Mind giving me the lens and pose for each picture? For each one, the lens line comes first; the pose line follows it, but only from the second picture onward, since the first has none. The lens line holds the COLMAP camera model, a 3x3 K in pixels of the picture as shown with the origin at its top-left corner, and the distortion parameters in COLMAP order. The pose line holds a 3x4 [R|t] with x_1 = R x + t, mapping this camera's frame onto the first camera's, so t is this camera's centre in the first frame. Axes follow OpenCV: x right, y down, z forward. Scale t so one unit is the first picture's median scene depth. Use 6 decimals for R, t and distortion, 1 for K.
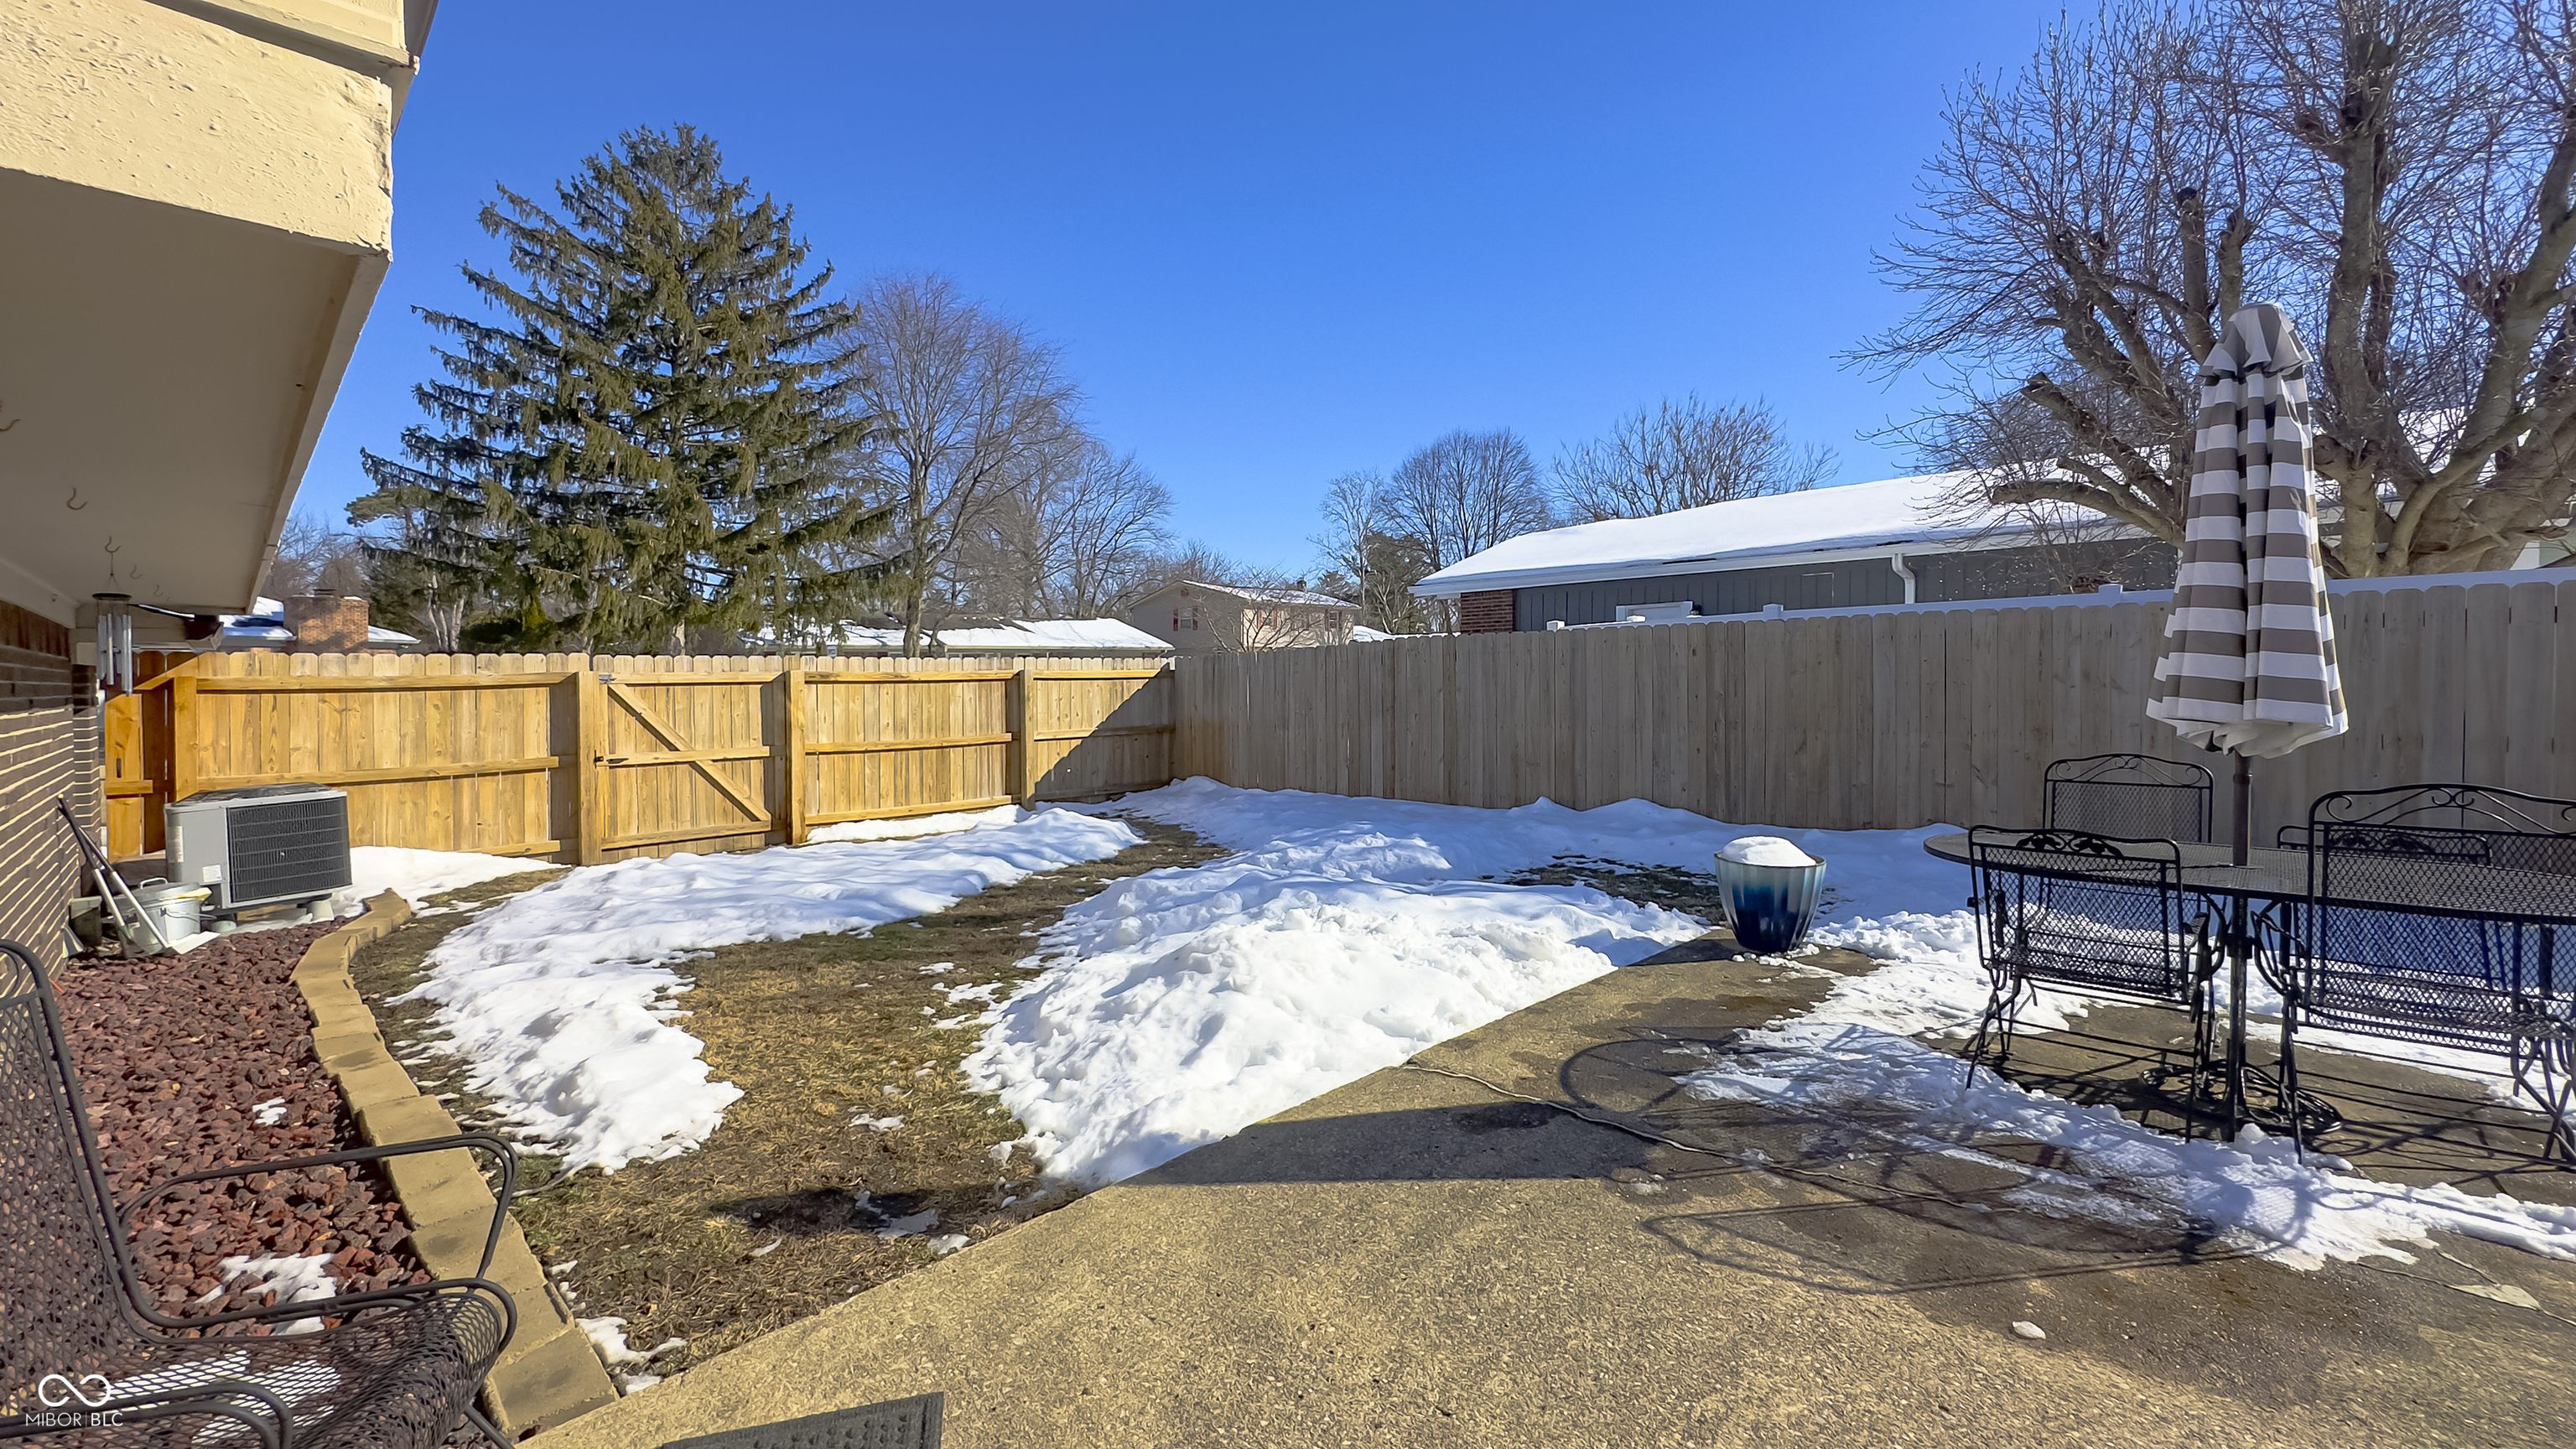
lens RADIAL K [[1048.3, 0, 1274.0], [0, 1048.3, 710.2], [0, 0, 1]] dist [-0.001607, -0.000060]
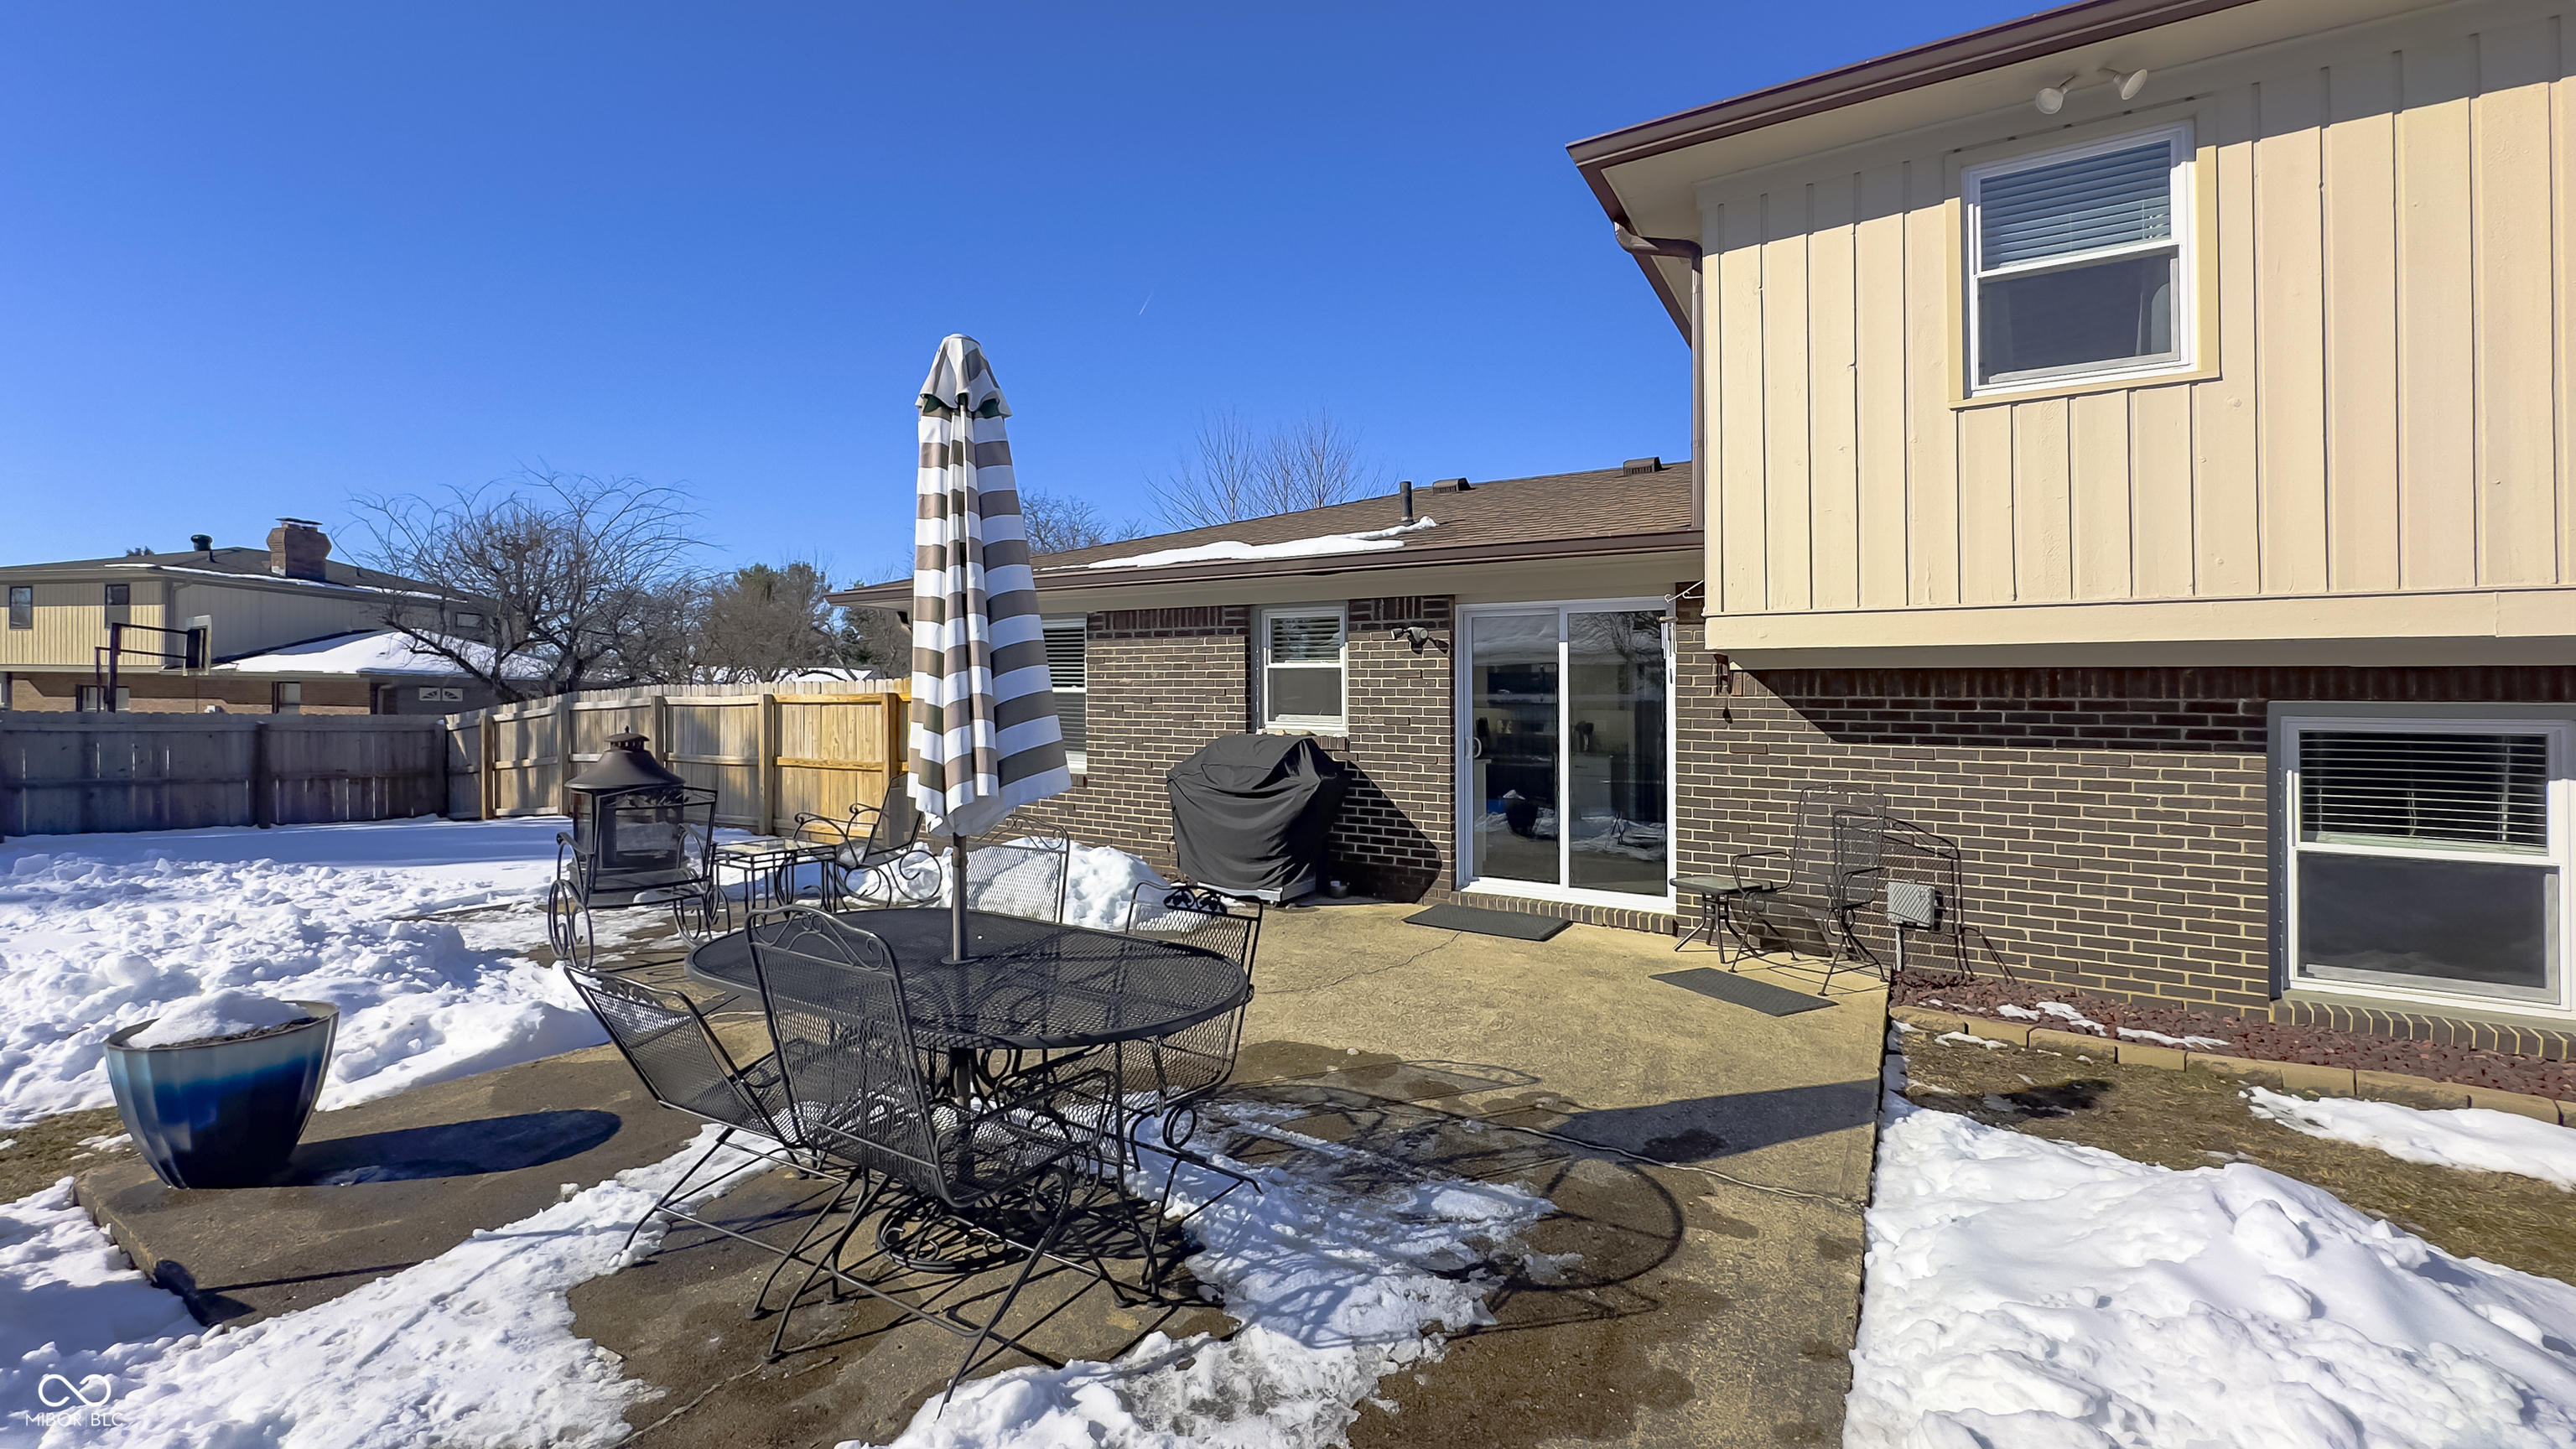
lens RADIAL K [[1035.1, 0, 1286.5], [0, 1035.1, 742.1], [0, 0, 1]] dist [-0.004861, -0.000430]
pose [[-0.972486, 0.007701, -0.232833, 0.777224], [-0.008936, 0.997485, 0.070316, -0.092008], [0.232789, 0.070462, -0.969971, 1.711276]]
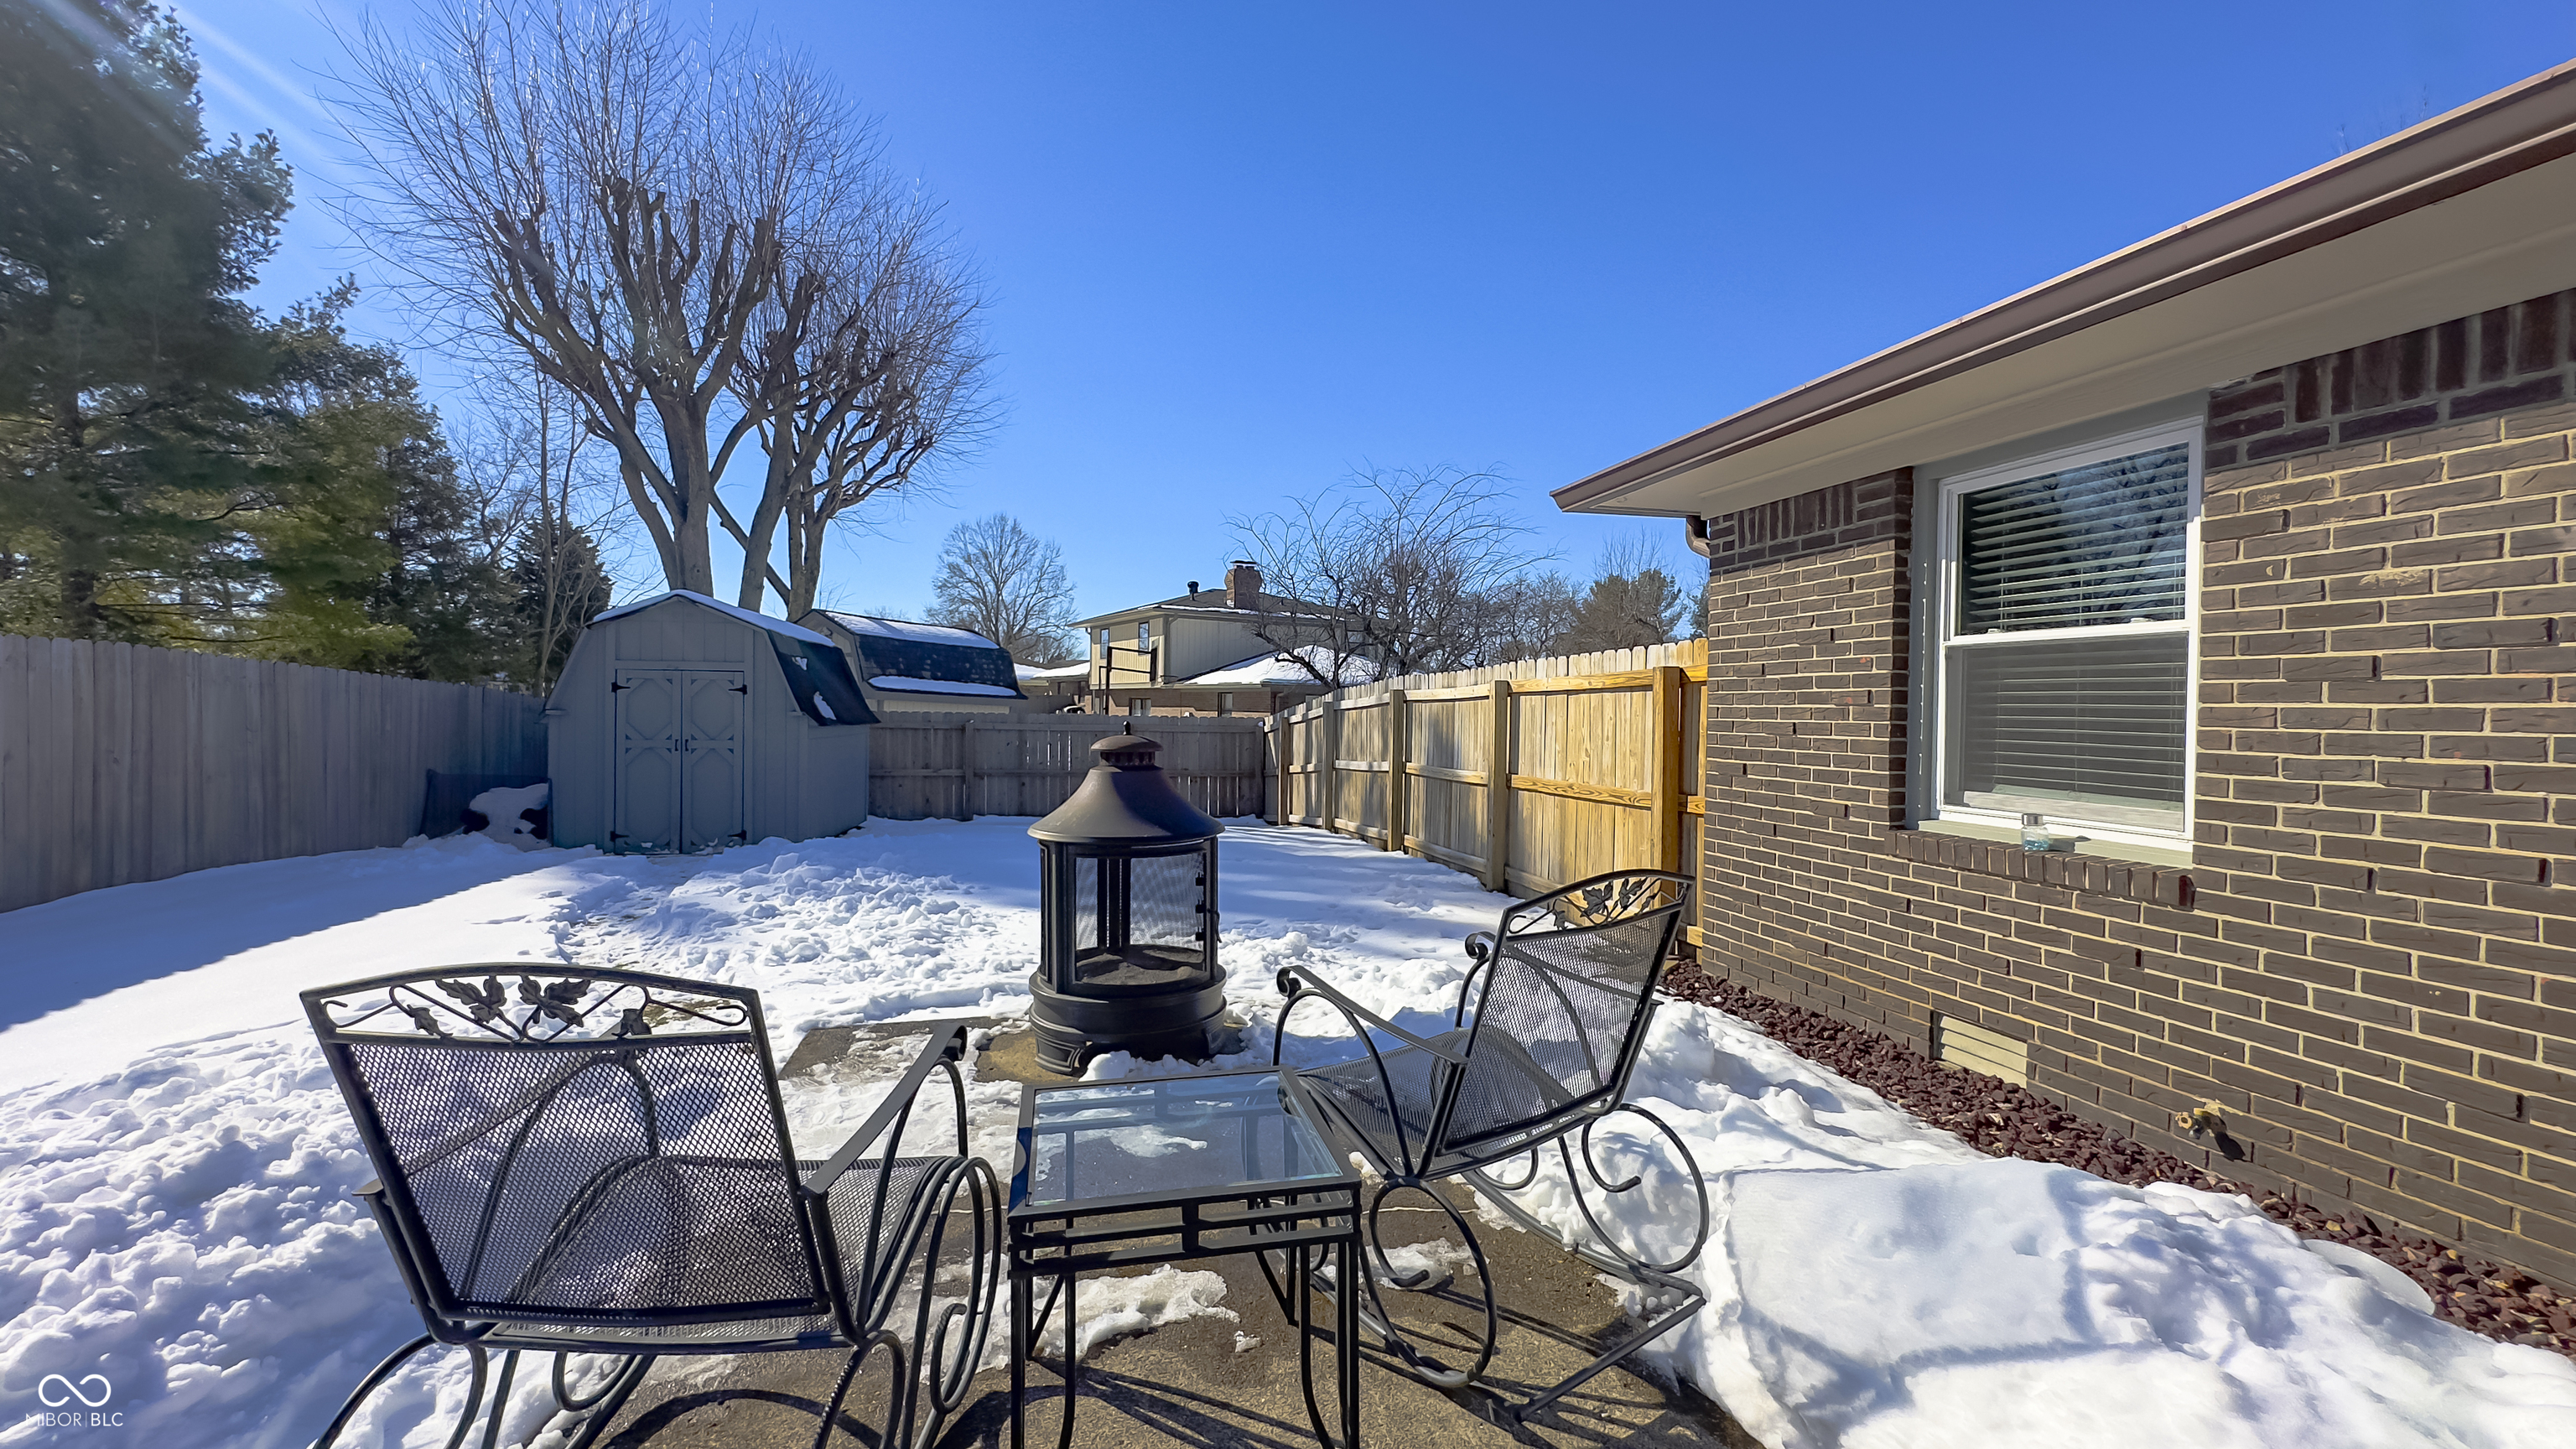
lens RADIAL K [[1048.3, 0, 1274.0], [0, 1048.3, 710.2], [0, 0, 1]] dist [-0.001607, -0.000060]
pose [[-0.850535, 0.005352, 0.525891, 0.856880], [0.022734, 0.999388, 0.026598, -0.002928], [-0.525427, 0.034579, -0.850136, 0.246863]]
